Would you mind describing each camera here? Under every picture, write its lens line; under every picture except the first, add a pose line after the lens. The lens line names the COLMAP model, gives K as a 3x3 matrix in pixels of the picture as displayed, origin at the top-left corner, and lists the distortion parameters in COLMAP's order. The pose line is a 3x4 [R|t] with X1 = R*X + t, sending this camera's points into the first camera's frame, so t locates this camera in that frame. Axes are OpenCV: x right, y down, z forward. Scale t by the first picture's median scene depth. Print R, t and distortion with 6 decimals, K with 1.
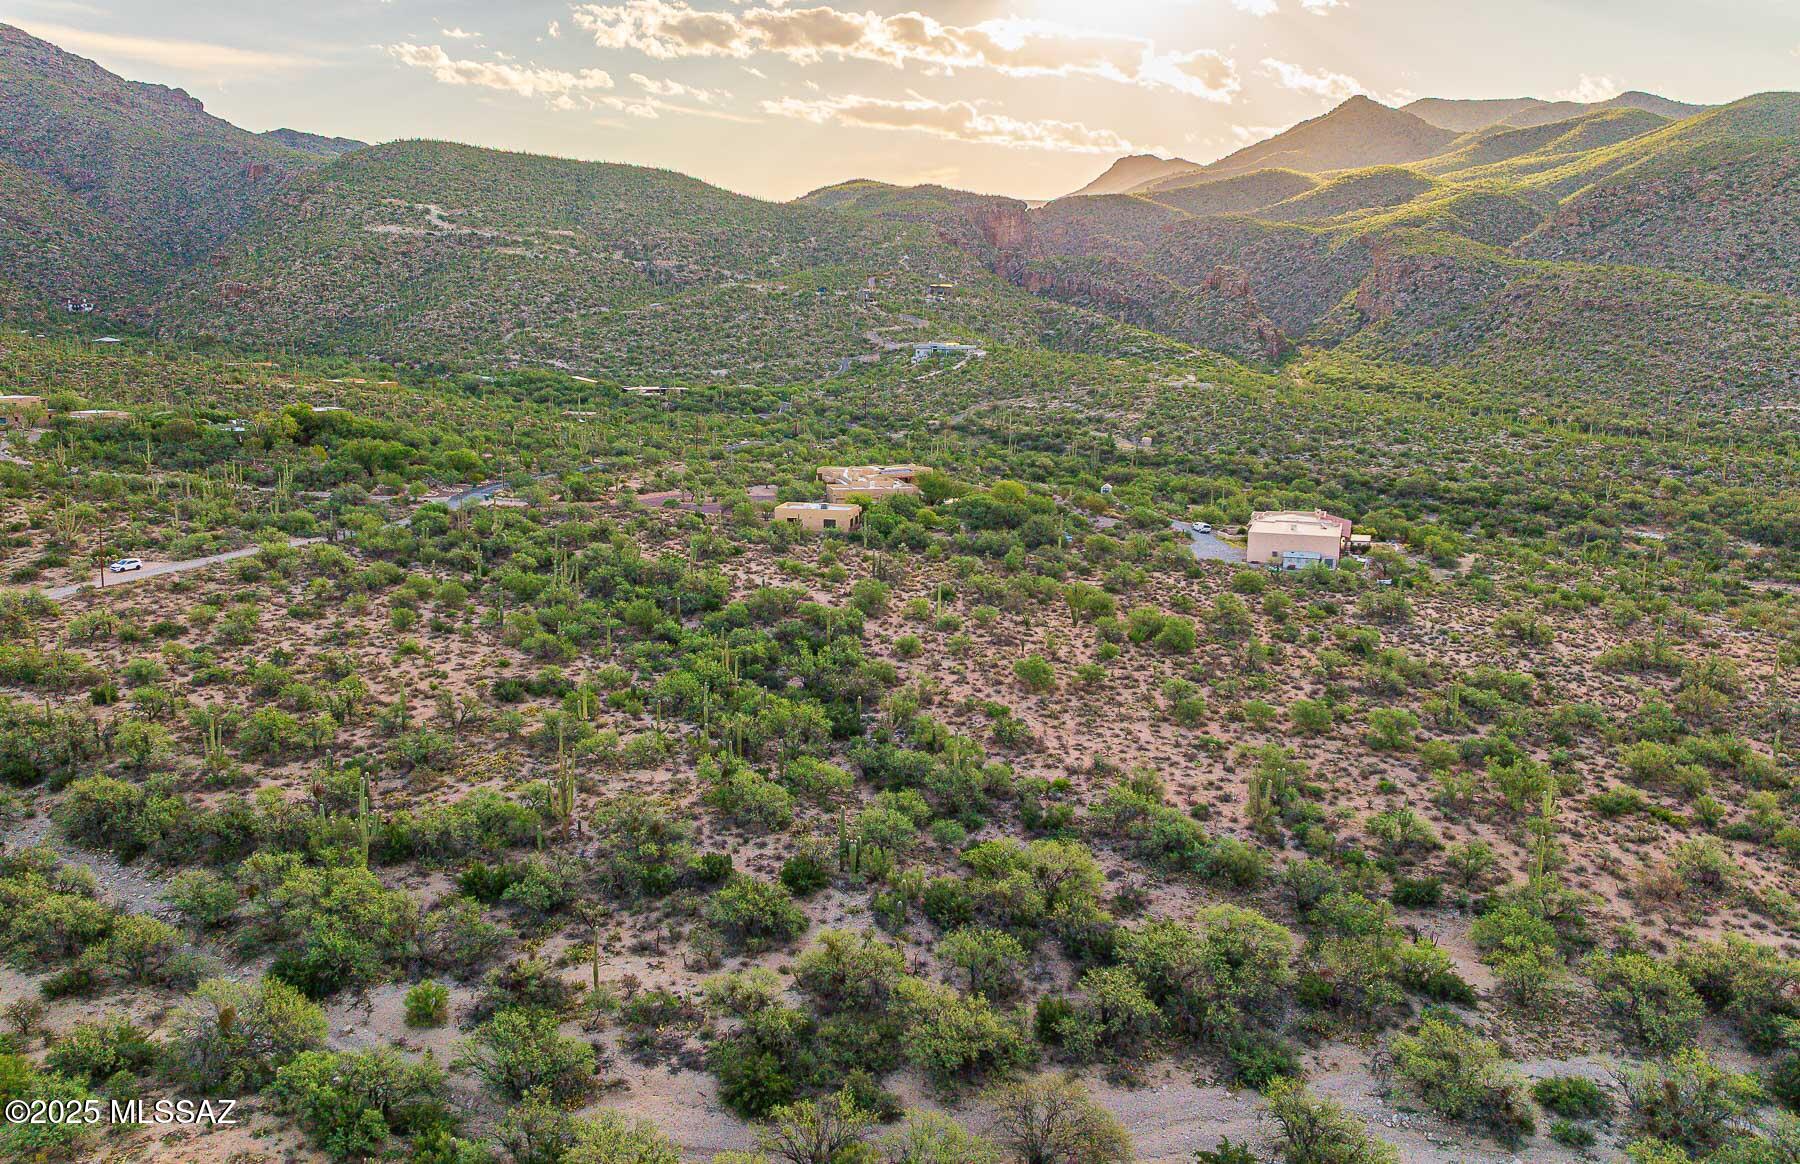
lens RADIAL K [[1457.3, 0, 909.9], [0, 1457.3, 594.9], [0, 0, 1]] dist [-0.016735, -0.004910]
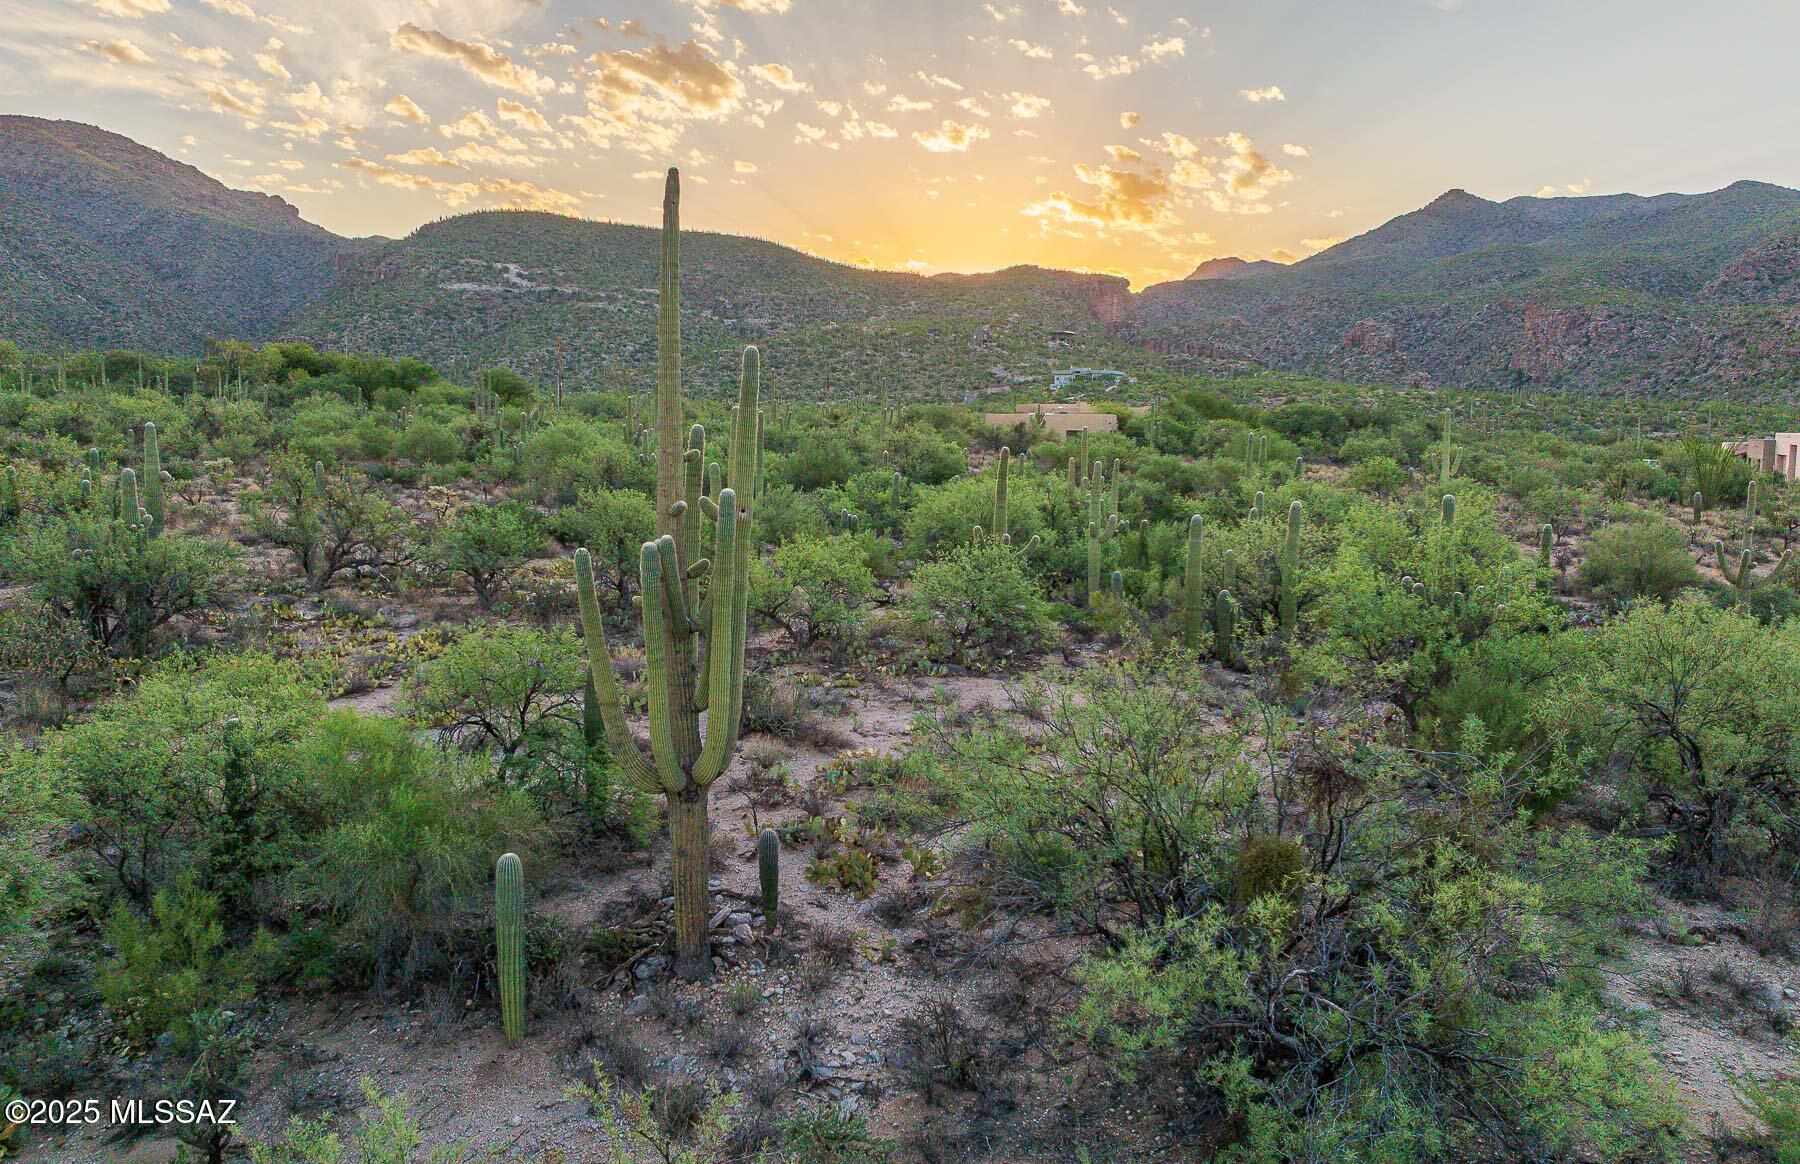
lens RADIAL K [[1457.3, 0, 904.5], [0, 1457.3, 580.4], [0, 0, 1]] dist [-0.016735, -0.004910]
pose [[0.998518, 0.001161, -0.054414, -0.073724], [-0.005880, 0.996223, -0.086636, 0.050998], [0.054108, 0.086827, 0.994753, 0.301711]]
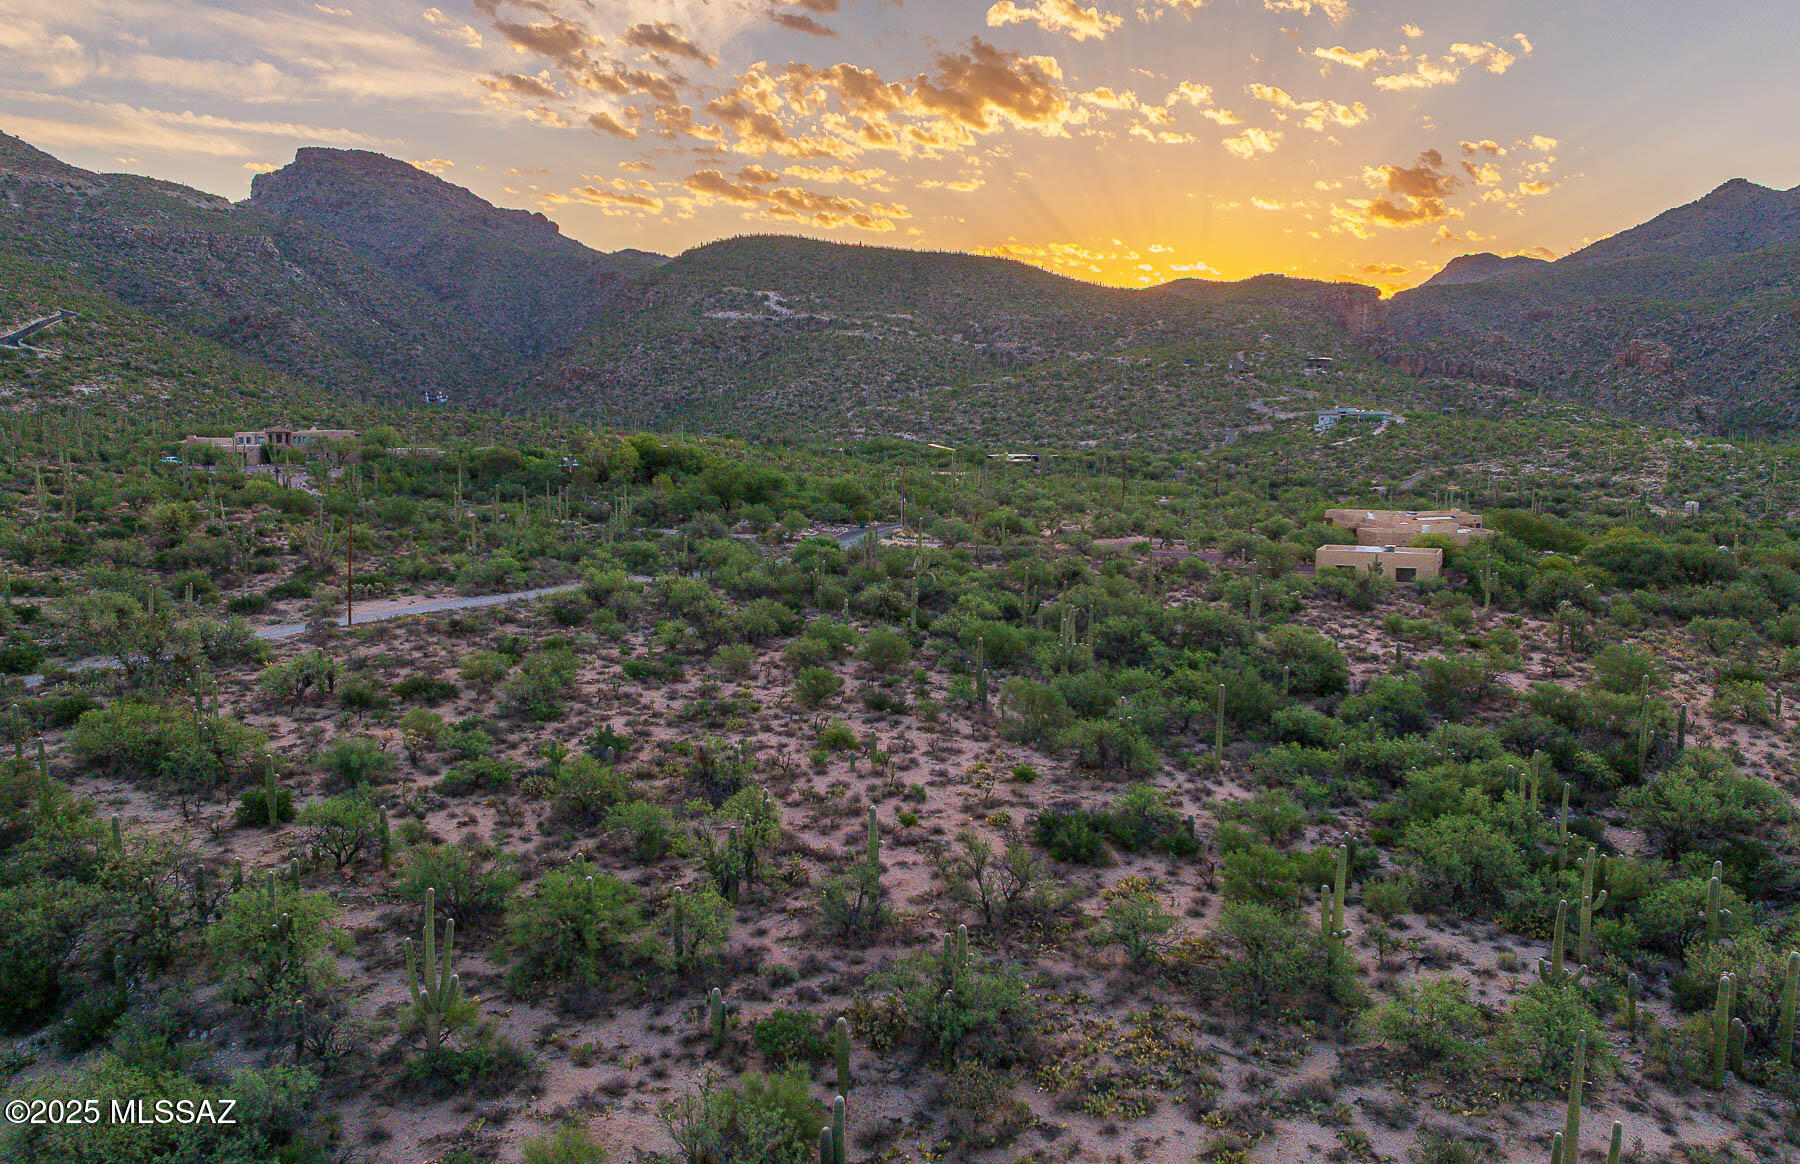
lens RADIAL K [[1457.3, 0, 908.2], [0, 1457.3, 582.1], [0, 0, 1]] dist [-0.016735, -0.004910]
pose [[0.978660, 0.015724, -0.204883, -0.108882], [-0.033019, 0.996145, -0.081273, 0.011543], [0.202815, 0.086303, 0.975406, 0.248844]]
